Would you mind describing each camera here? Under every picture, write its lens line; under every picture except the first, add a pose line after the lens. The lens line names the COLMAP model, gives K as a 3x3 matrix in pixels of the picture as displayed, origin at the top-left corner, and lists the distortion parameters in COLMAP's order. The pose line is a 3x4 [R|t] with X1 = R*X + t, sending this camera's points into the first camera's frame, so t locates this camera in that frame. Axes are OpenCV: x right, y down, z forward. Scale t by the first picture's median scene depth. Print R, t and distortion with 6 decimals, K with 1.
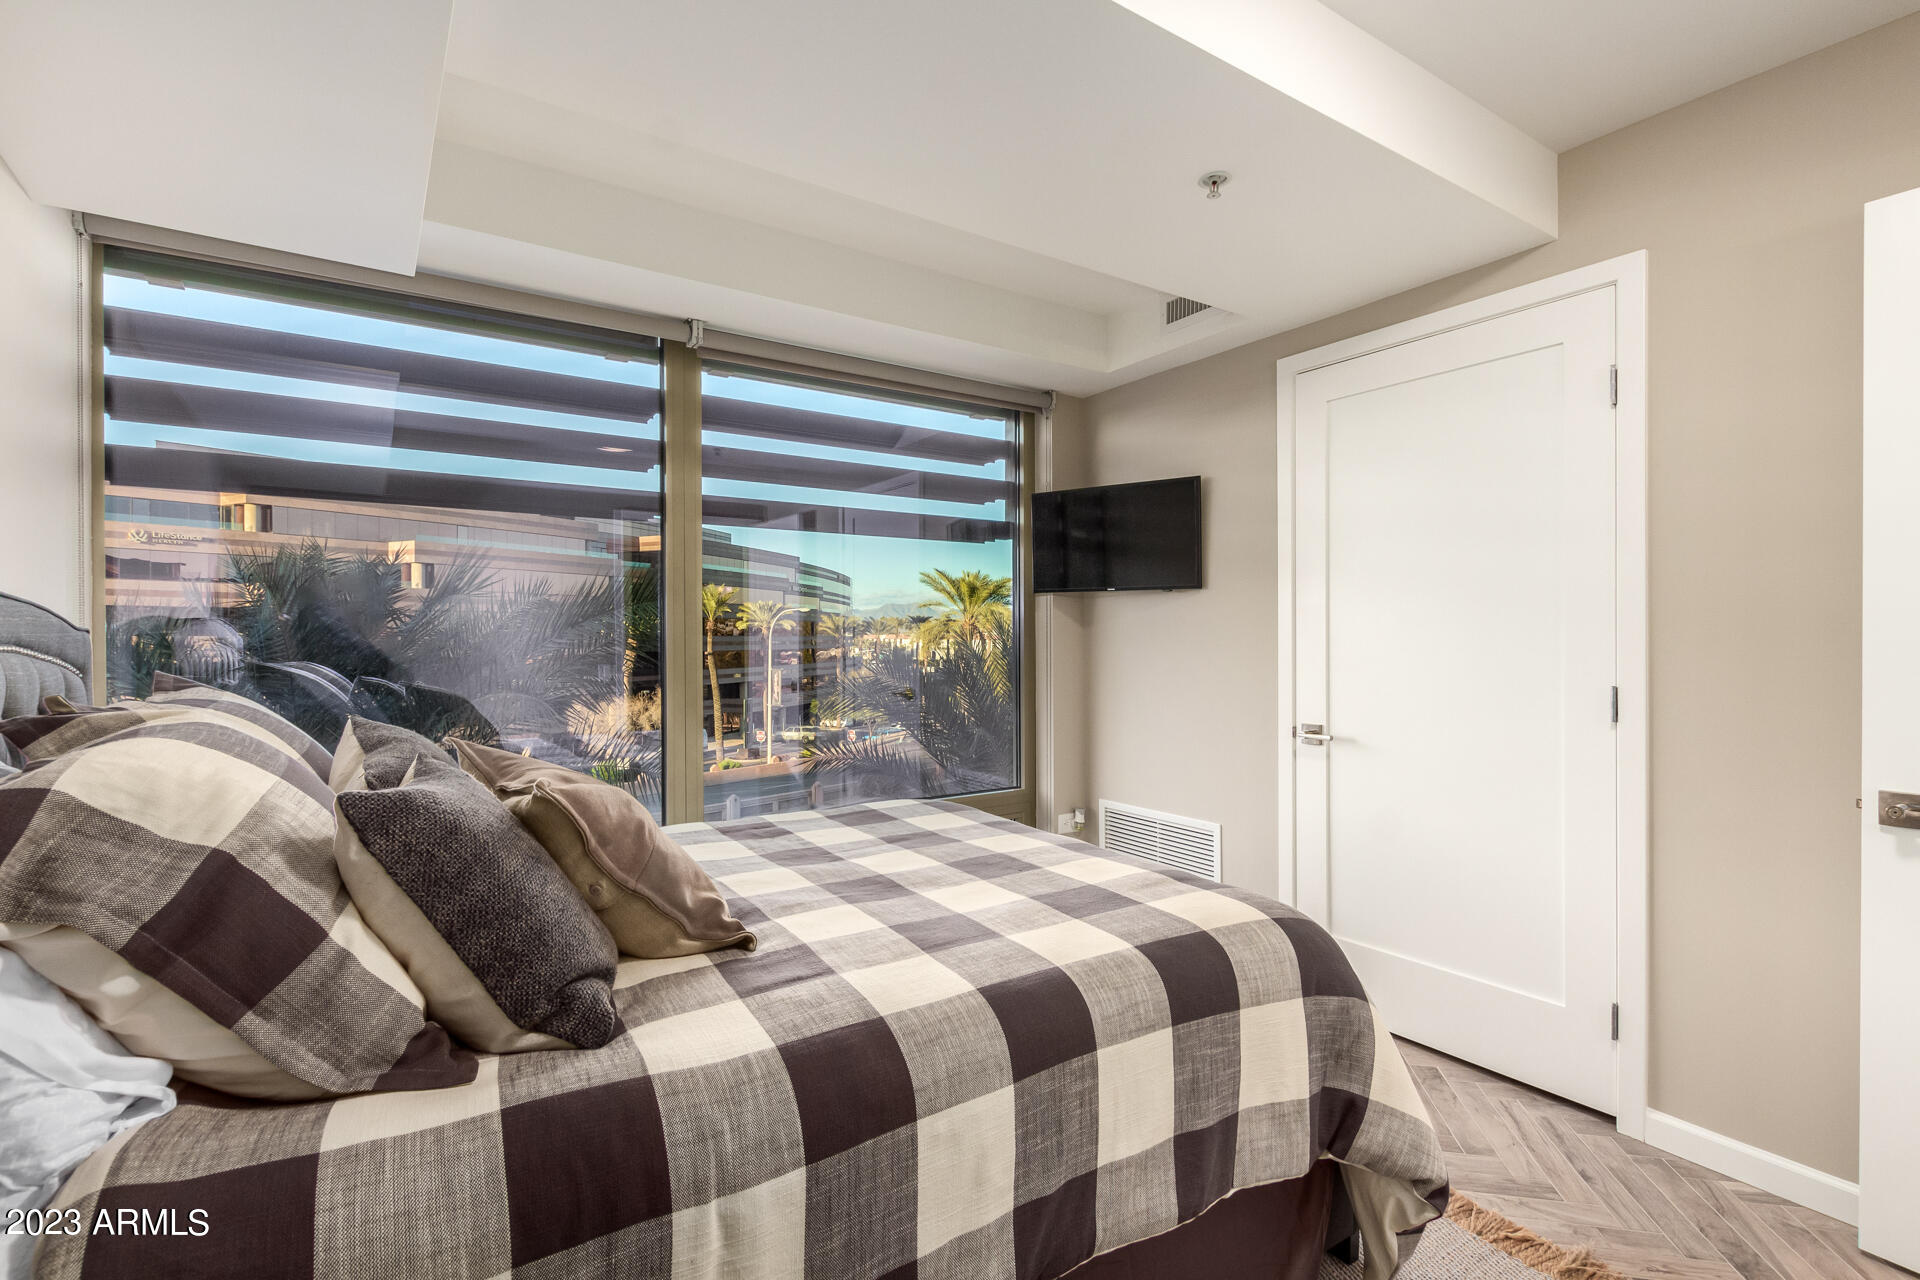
lens RADIAL K [[882.6, 0, 947.9], [0, 882.6, 642.5], [0, 0, 1]] dist [0.011250, -0.006268]
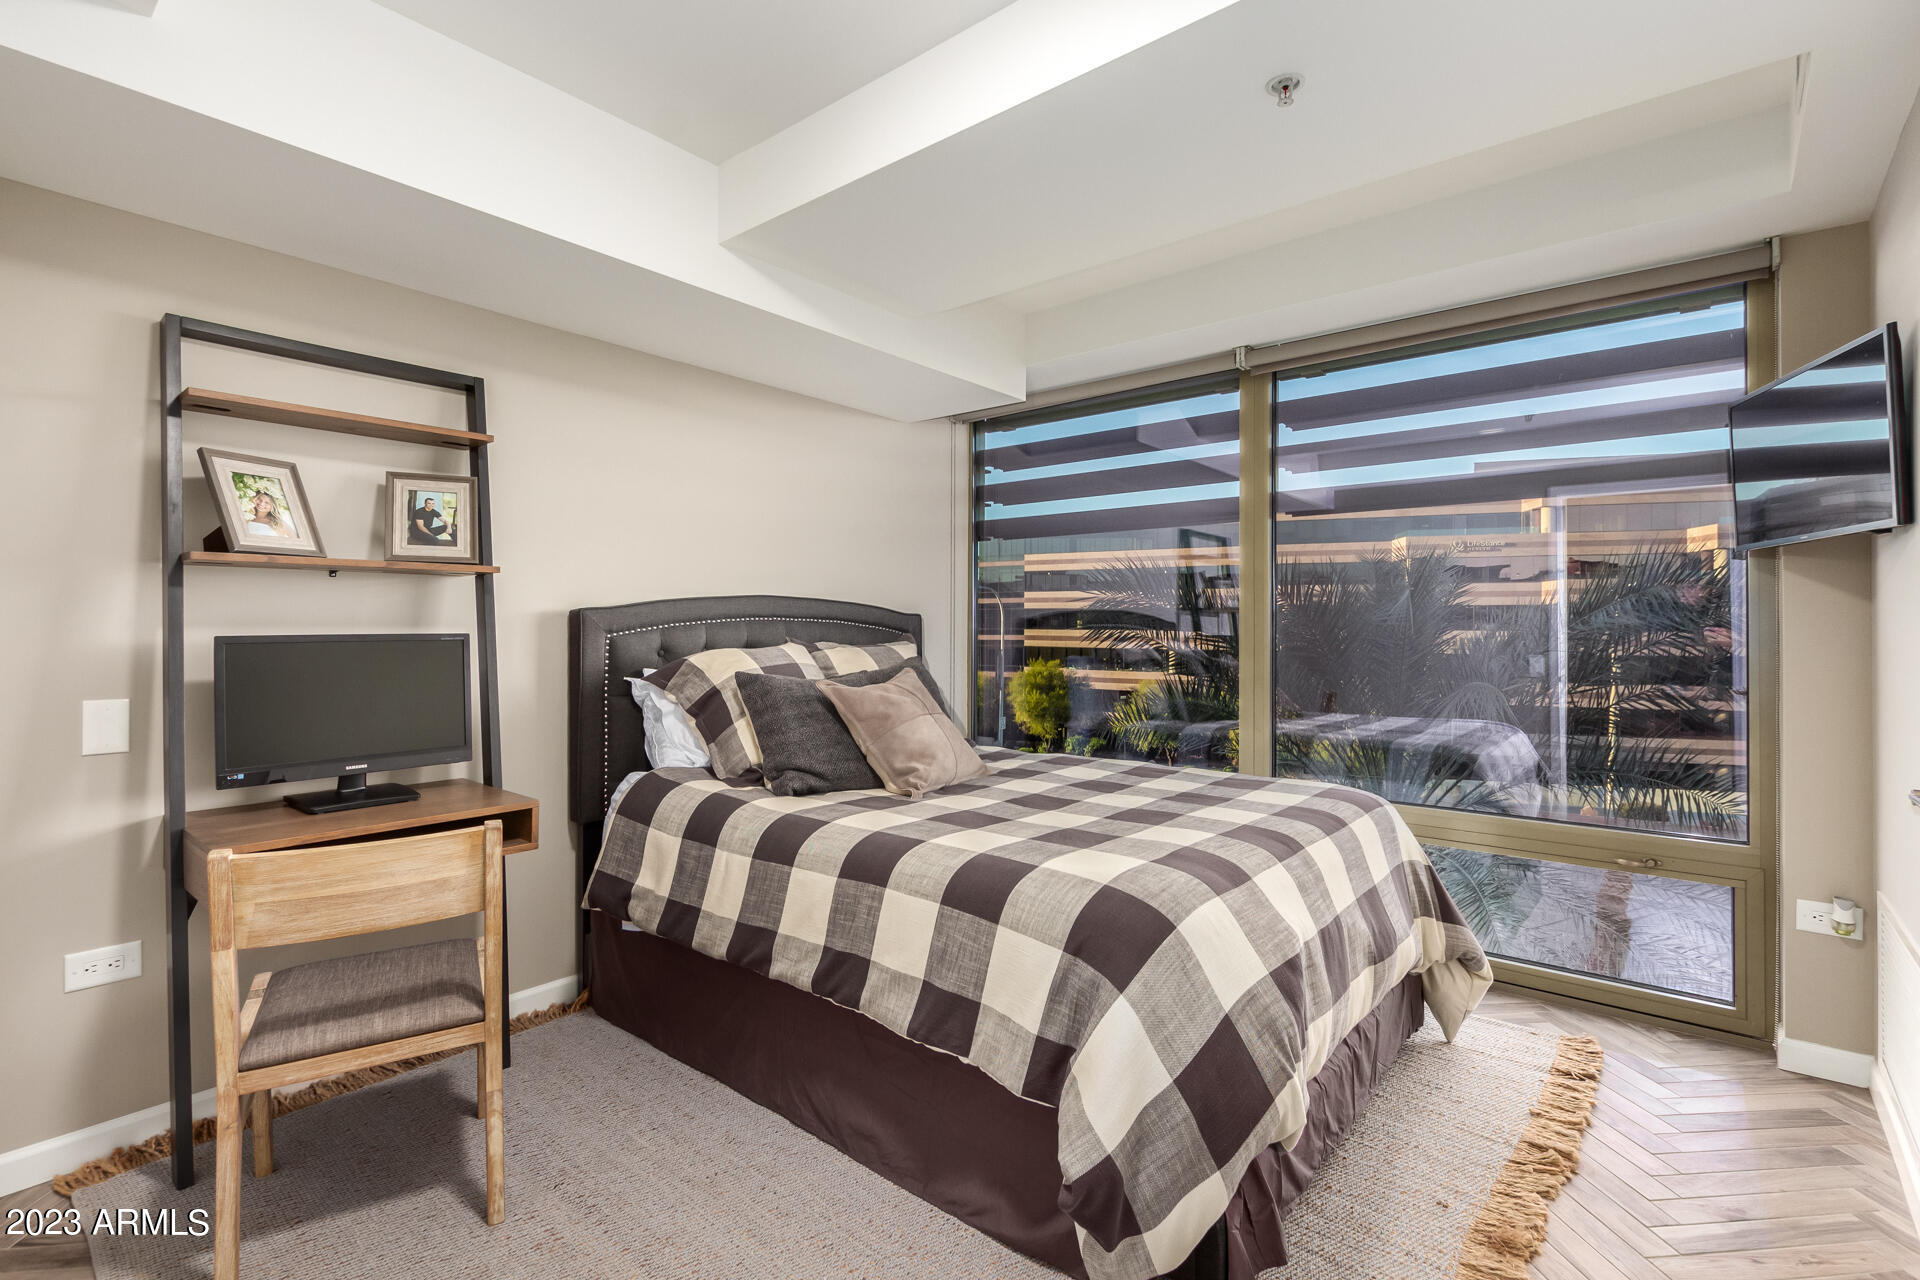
lens RADIAL K [[882.6, 0, 960.2], [0, 882.6, 633.2], [0, 0, 1]] dist [0.011250, -0.006268]
pose [[0.288321, 0.007473, -0.957505, 0.737300], [-0.012405, 0.999915, 0.004068, 0.013286], [0.957453, 0.010705, 0.288389, 0.315355]]
